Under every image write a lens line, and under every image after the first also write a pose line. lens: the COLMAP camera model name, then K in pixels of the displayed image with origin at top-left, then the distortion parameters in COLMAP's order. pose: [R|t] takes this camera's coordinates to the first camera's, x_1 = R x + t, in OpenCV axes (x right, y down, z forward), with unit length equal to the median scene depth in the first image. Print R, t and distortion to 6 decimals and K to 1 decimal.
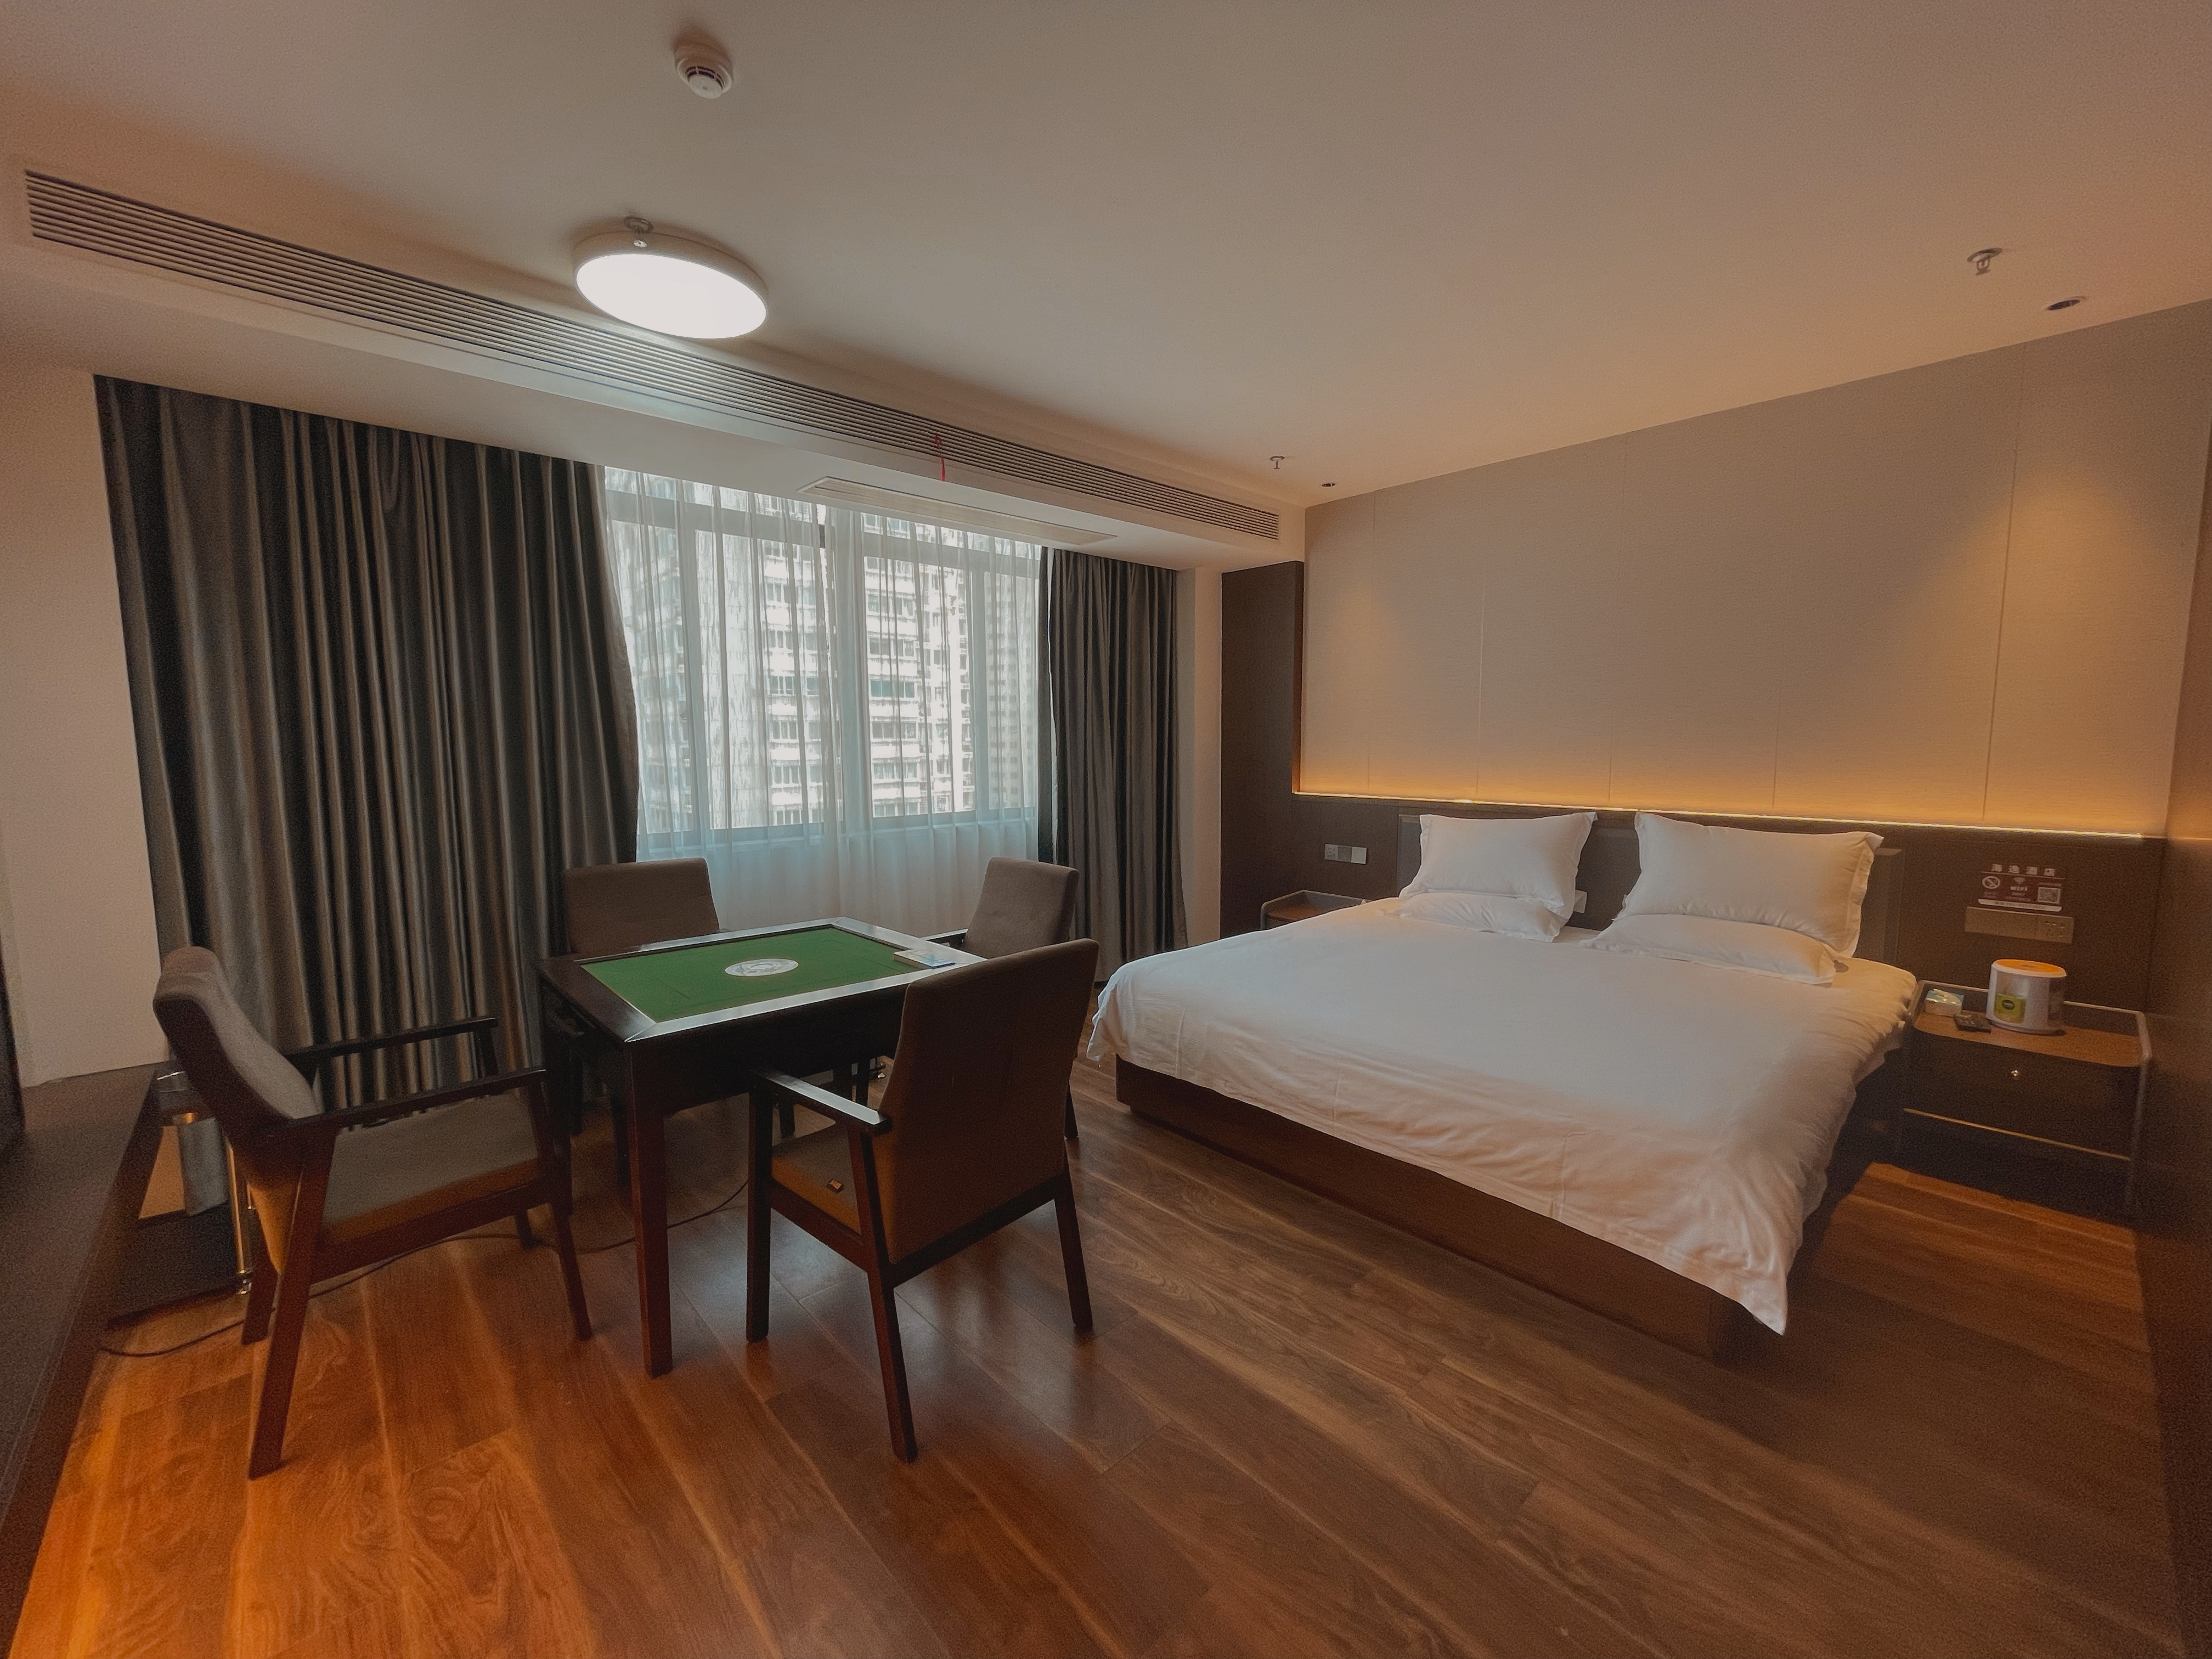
lens RADIAL K [[884.4, 0, 1106.0], [0, 884.4, 829.5], [0, 0, 1]] dist [-0.006268, 0.000110]
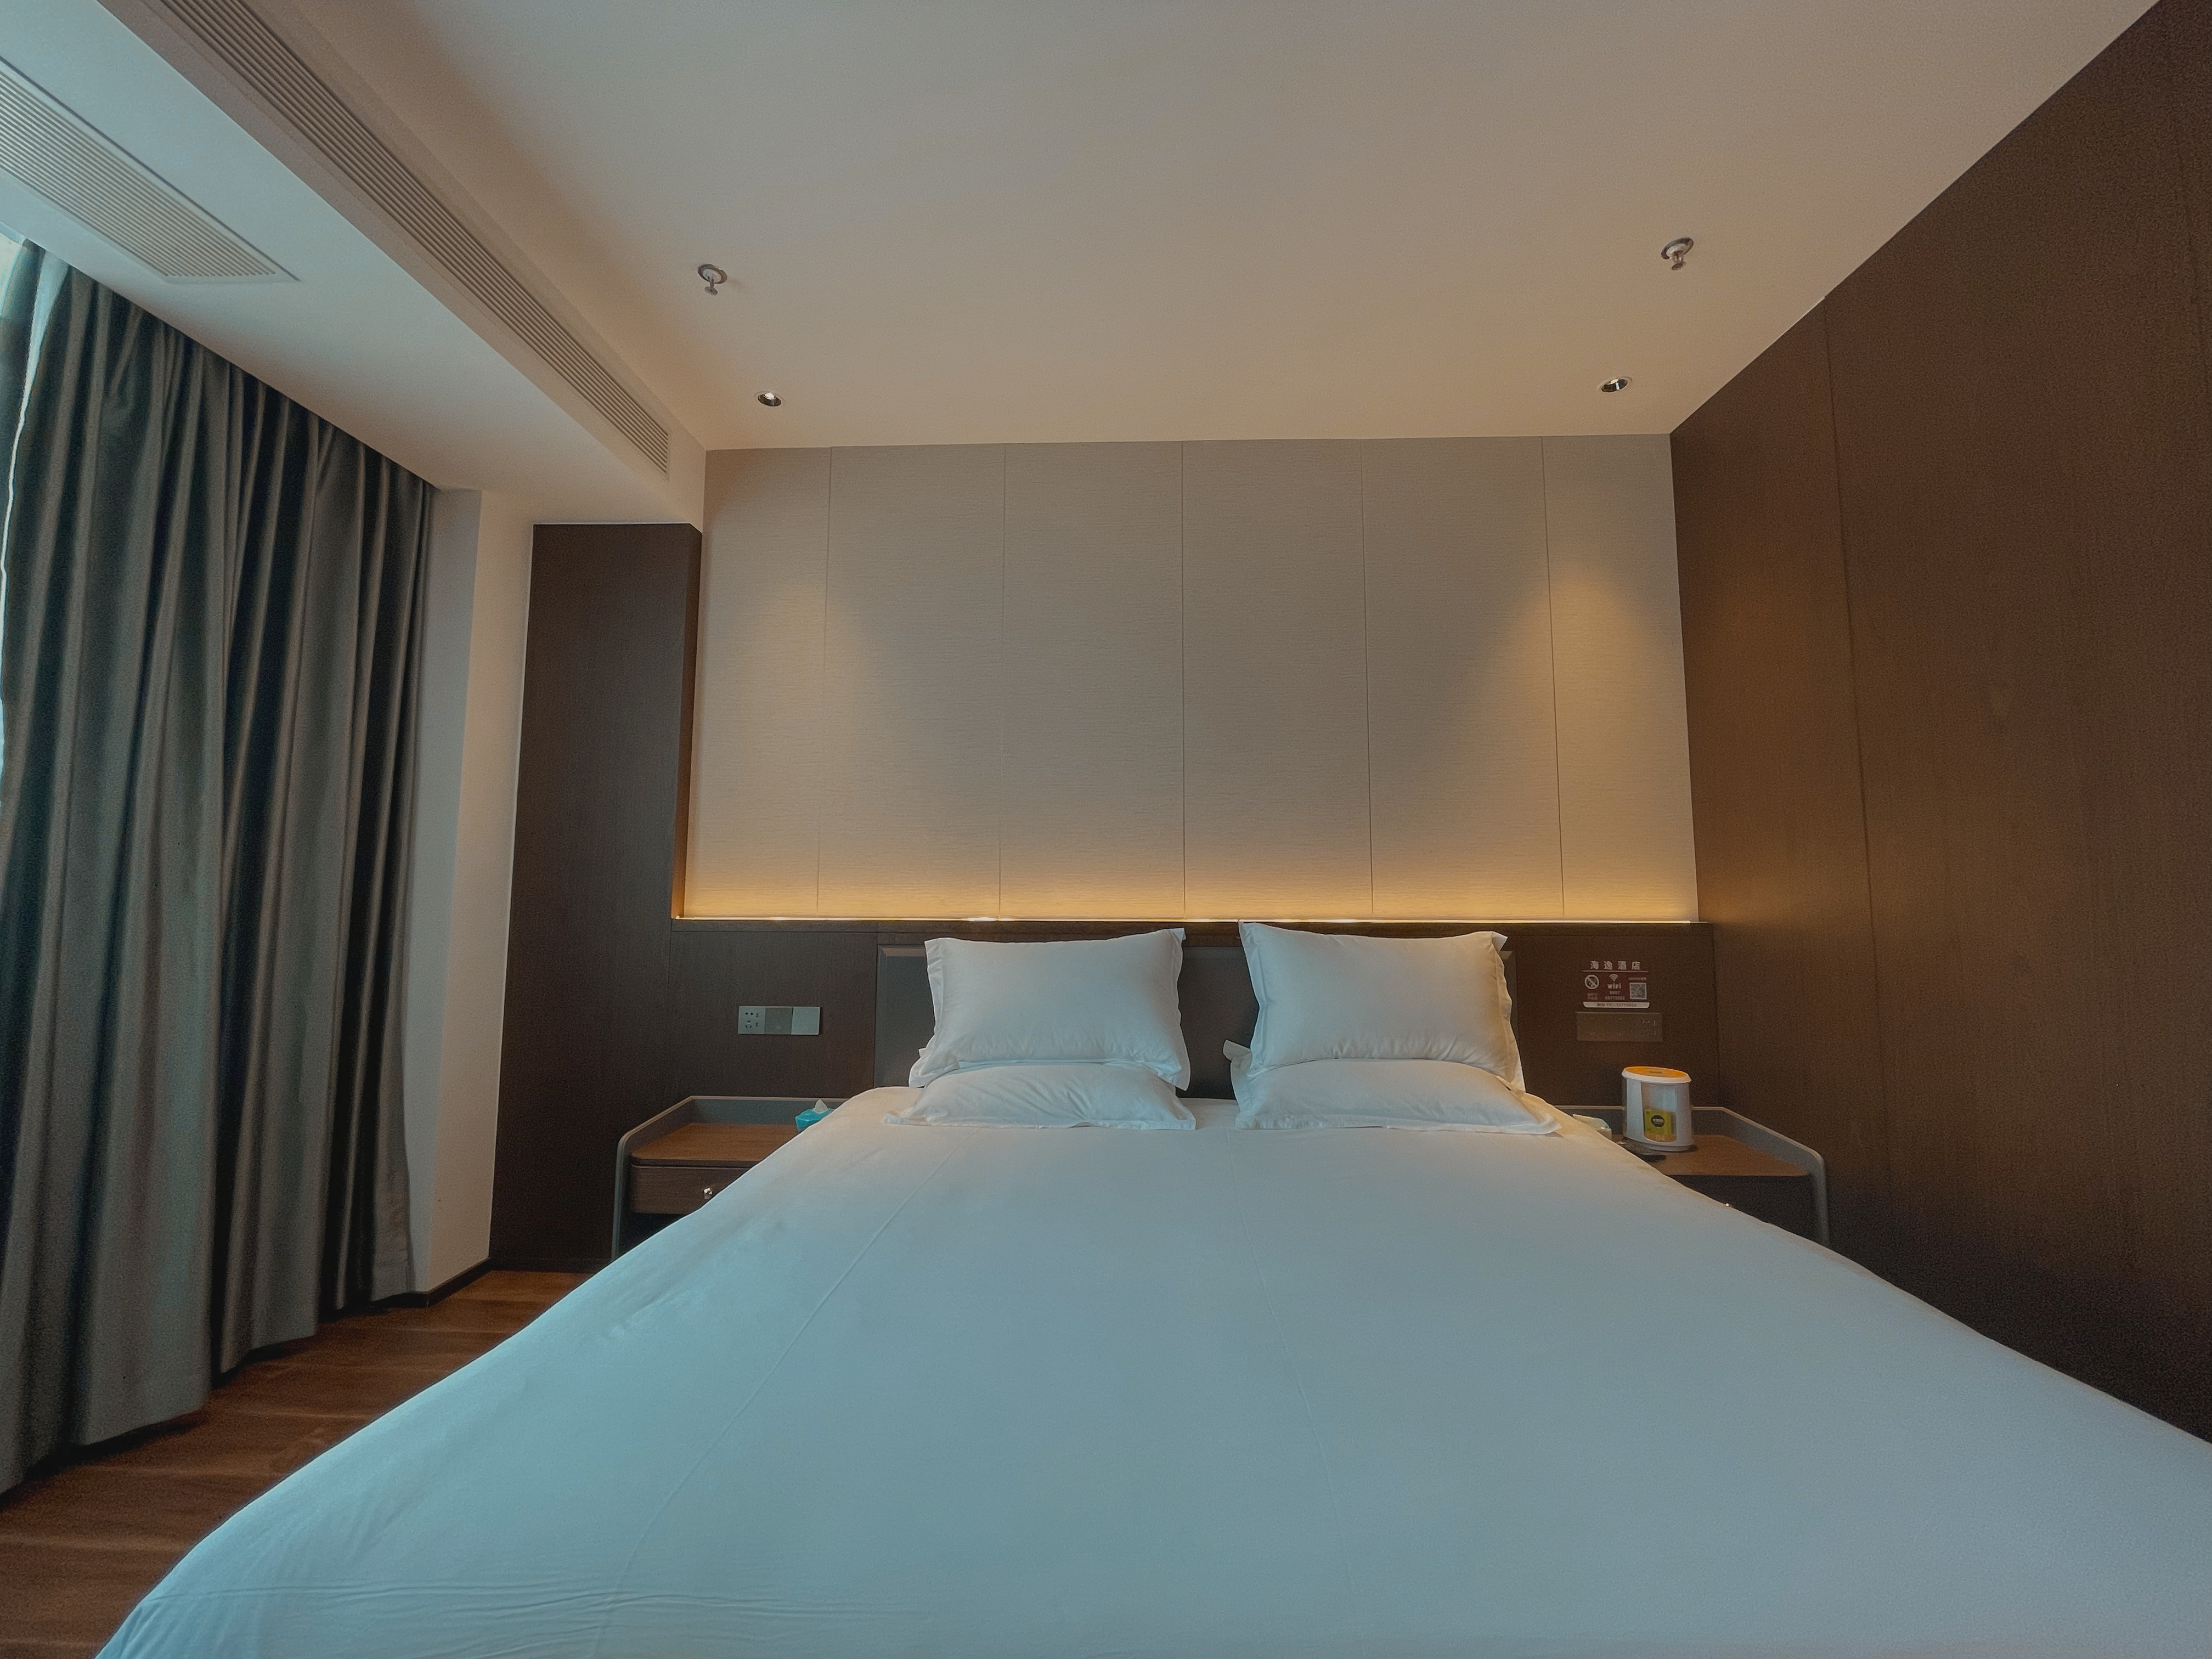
lens RADIAL K [[884.4, 0, 1106.0], [0, 884.4, 829.5], [0, 0, 1]] dist [-0.006268, 0.000110]
pose [[0.701768, 0.067952, 0.709157, 0.006497], [0.065709, 0.985023, -0.159411, 0.014409], [-0.709369, 0.158468, 0.686793, 0.568224]]
